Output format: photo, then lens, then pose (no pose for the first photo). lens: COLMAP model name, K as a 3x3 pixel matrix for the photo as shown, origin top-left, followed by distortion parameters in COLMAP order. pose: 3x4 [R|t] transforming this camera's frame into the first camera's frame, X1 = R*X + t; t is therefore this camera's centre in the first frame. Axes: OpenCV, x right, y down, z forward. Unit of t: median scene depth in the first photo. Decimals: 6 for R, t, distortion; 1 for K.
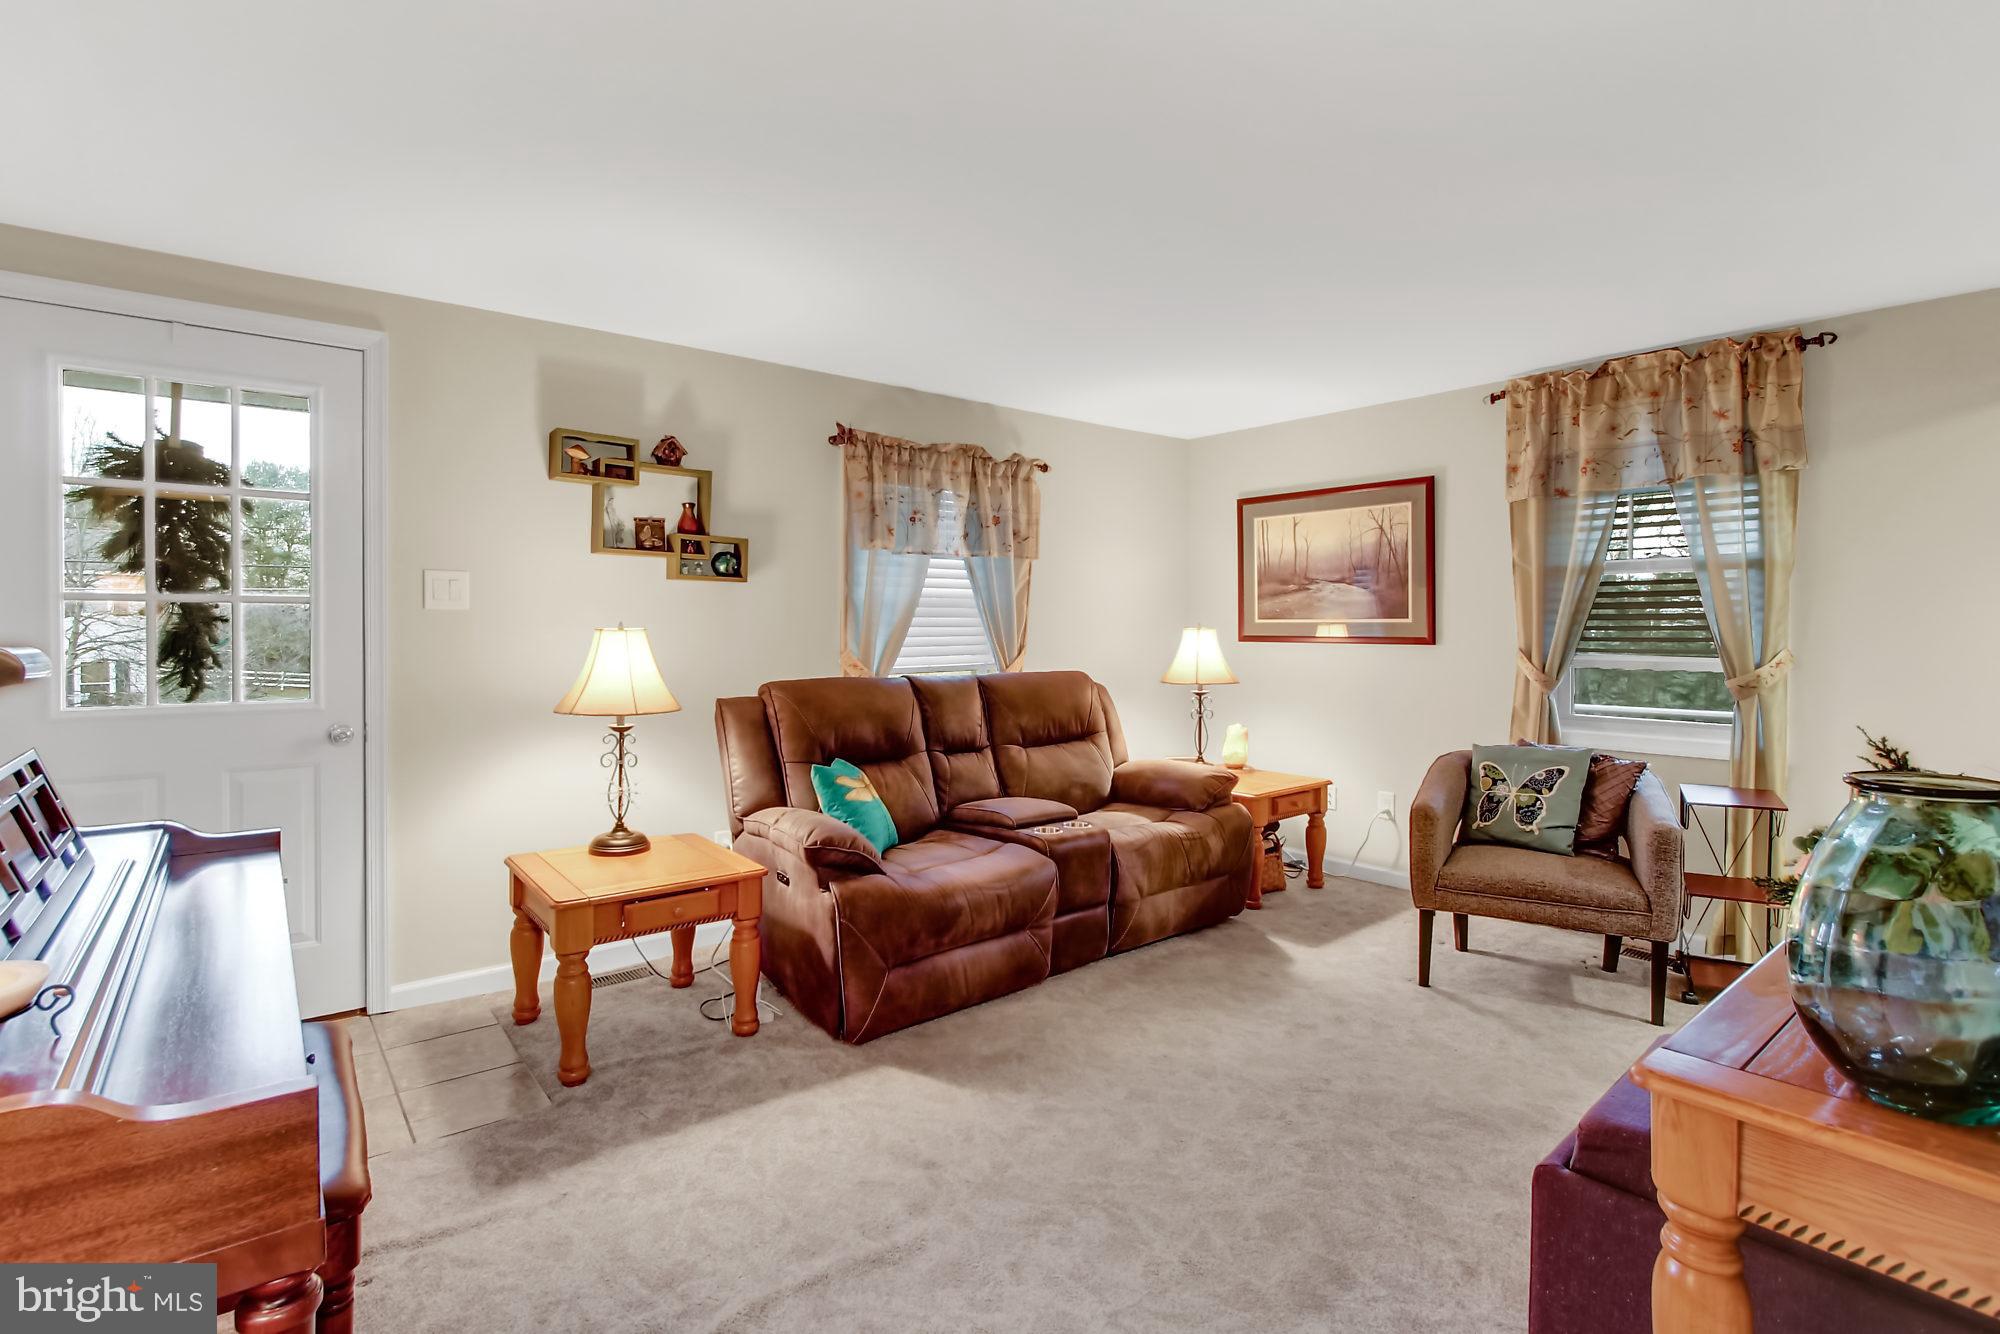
lens RADIAL K [[970.2, 0, 1000.0], [0, 970.2, 667.0], [0, 0, 1]] dist [-0.002705, -0.000172]
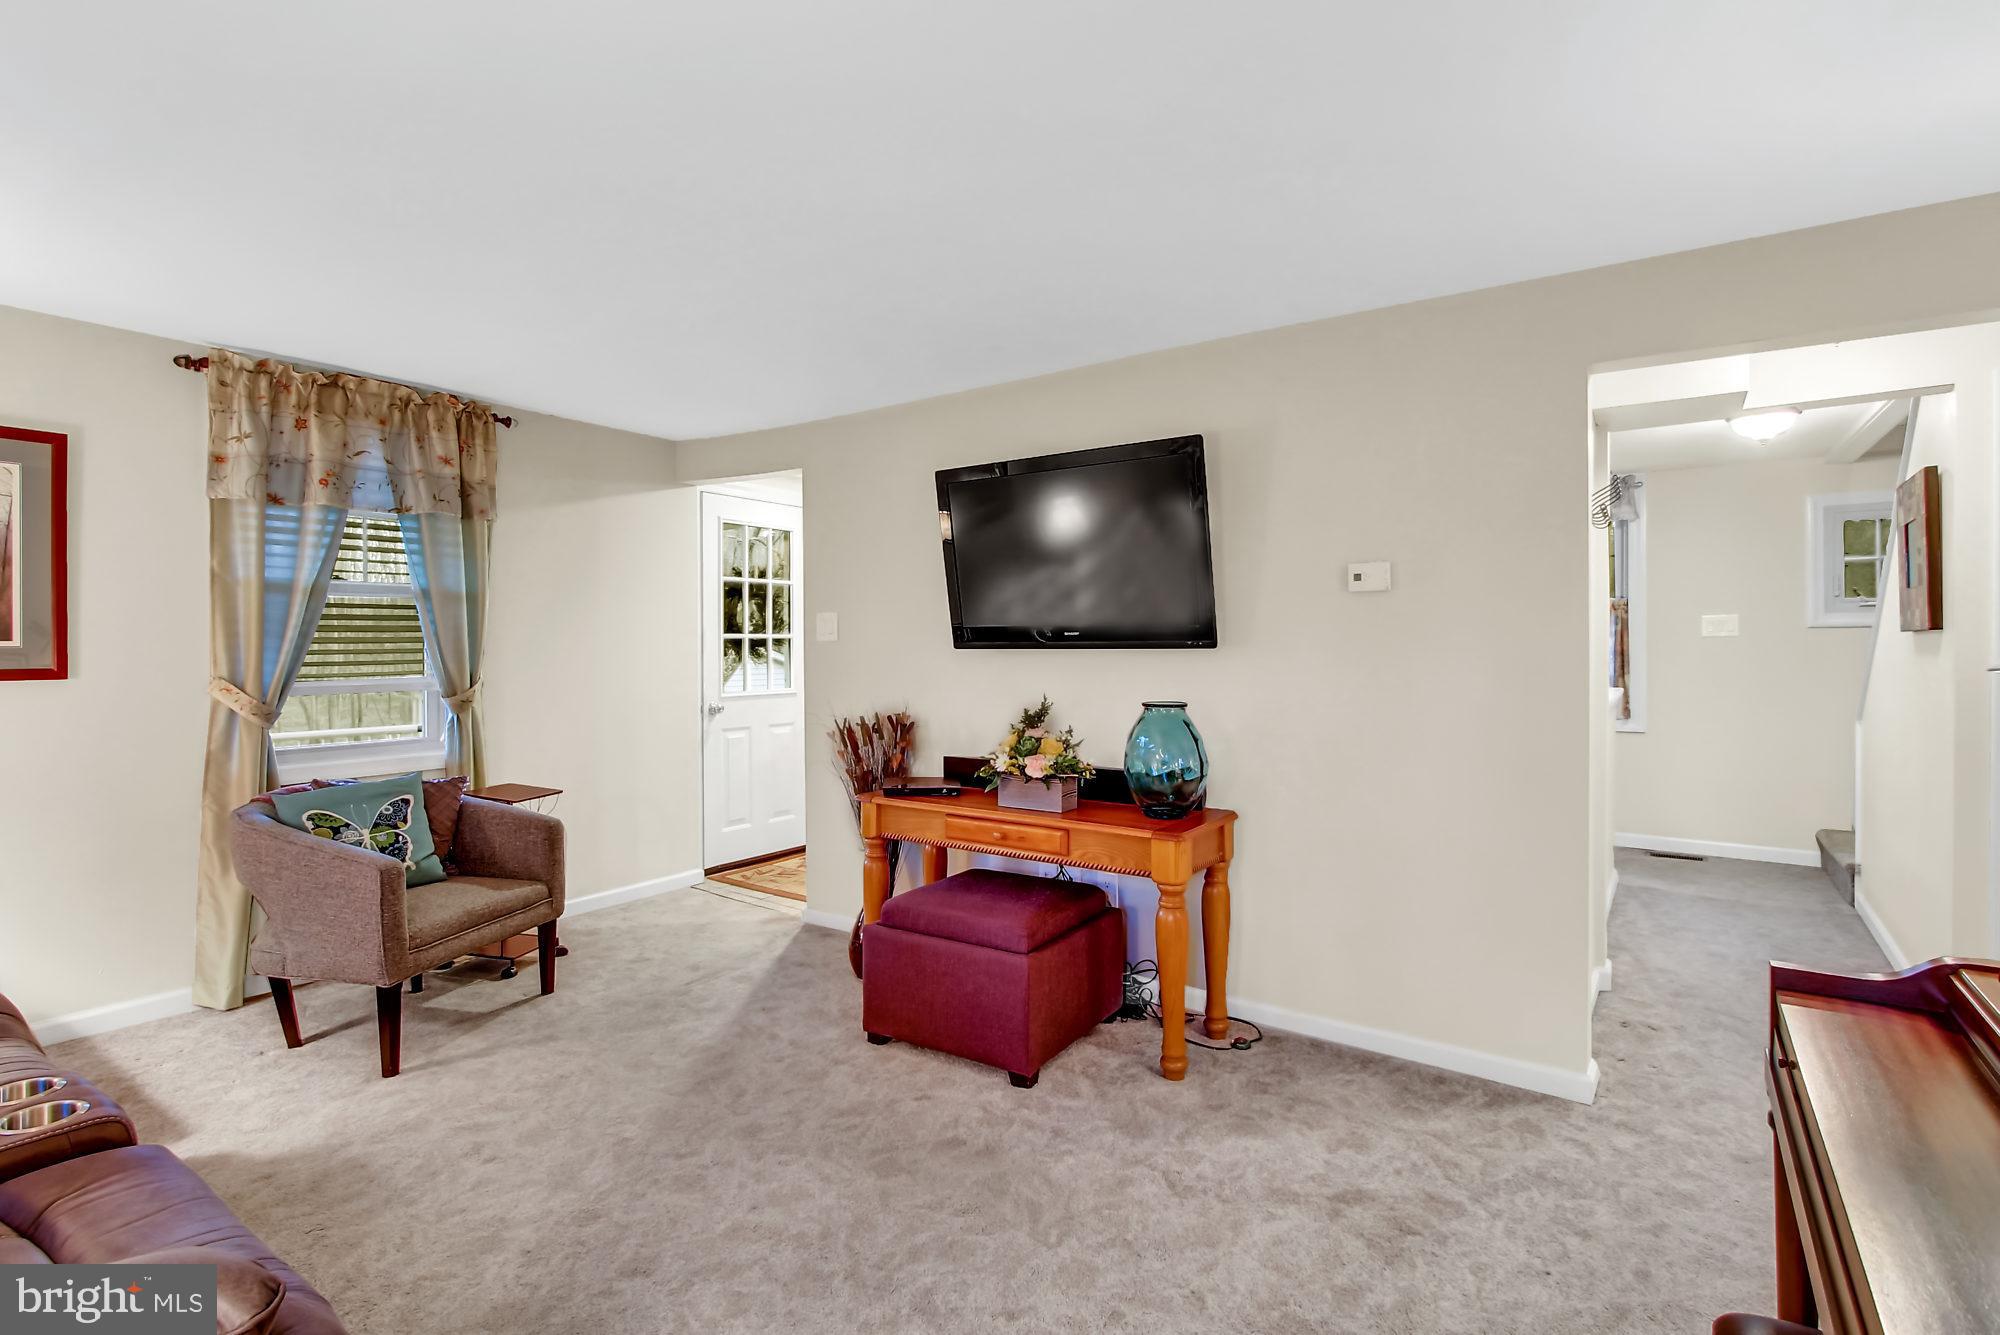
lens RADIAL K [[936.3, 0, 997.3], [0, 936.3, 677.5], [0, 0, 1]] dist [-0.000163, -0.000102]
pose [[-0.264565, -0.037412, 0.963642, -0.464442], [0.044421, 0.997714, 0.050931, -0.035656], [-0.963344, 0.056281, -0.262298, 0.661676]]
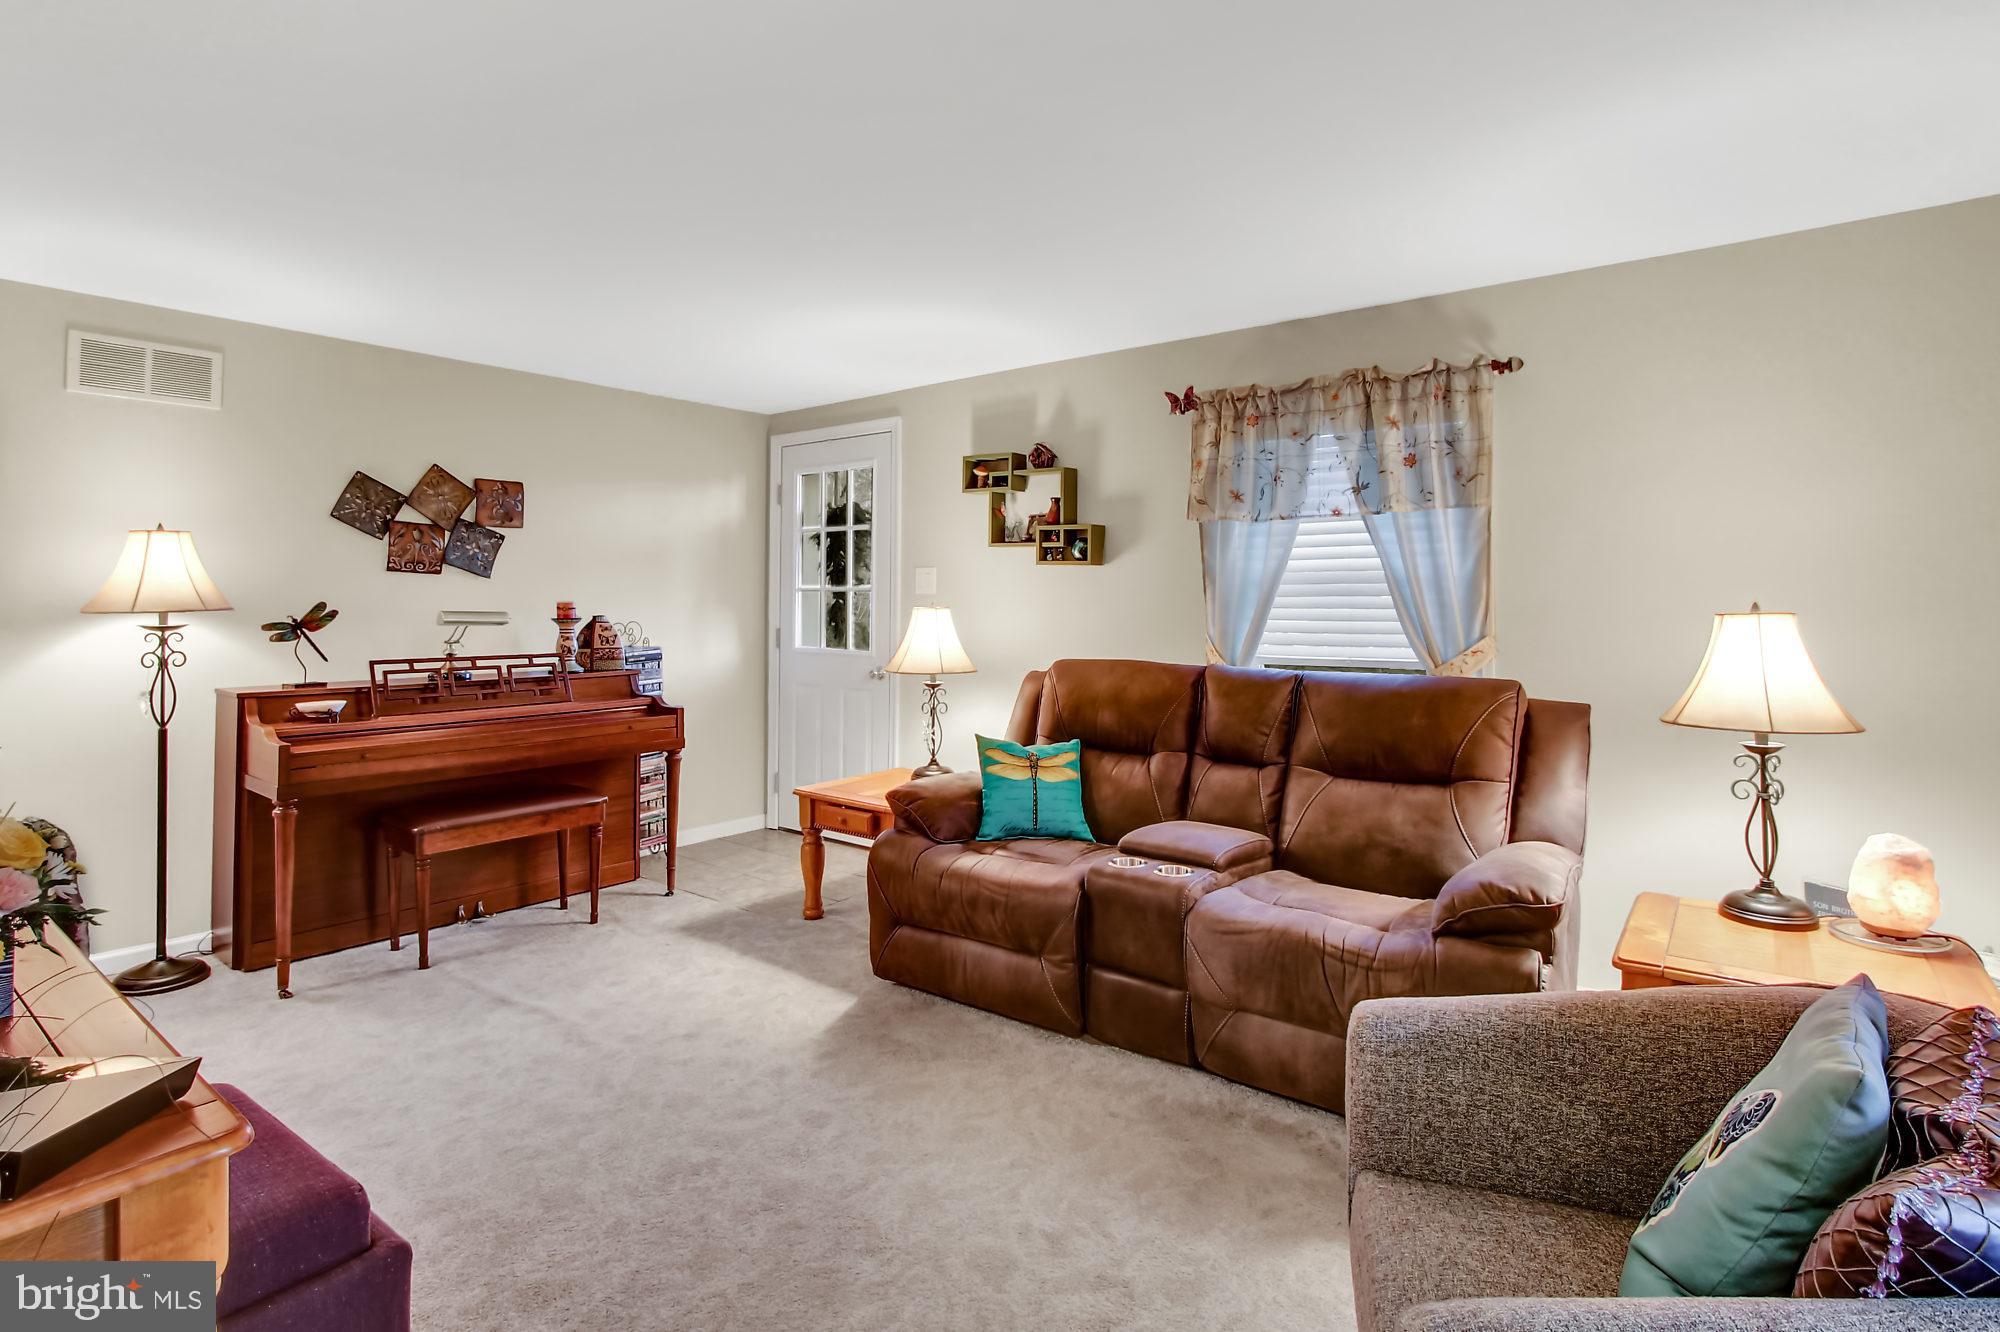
lens RADIAL K [[994.6, 0, 1000.3], [0, 994.6, 612.2], [0, 0, 1]] dist [-0.000874, 0.000046]
pose [[0.215639, -0.004730, -0.976462, 0.792070], [-0.058685, 0.998118, -0.017795, -0.011744], [0.974708, 0.061141, 0.214956, 0.691654]]
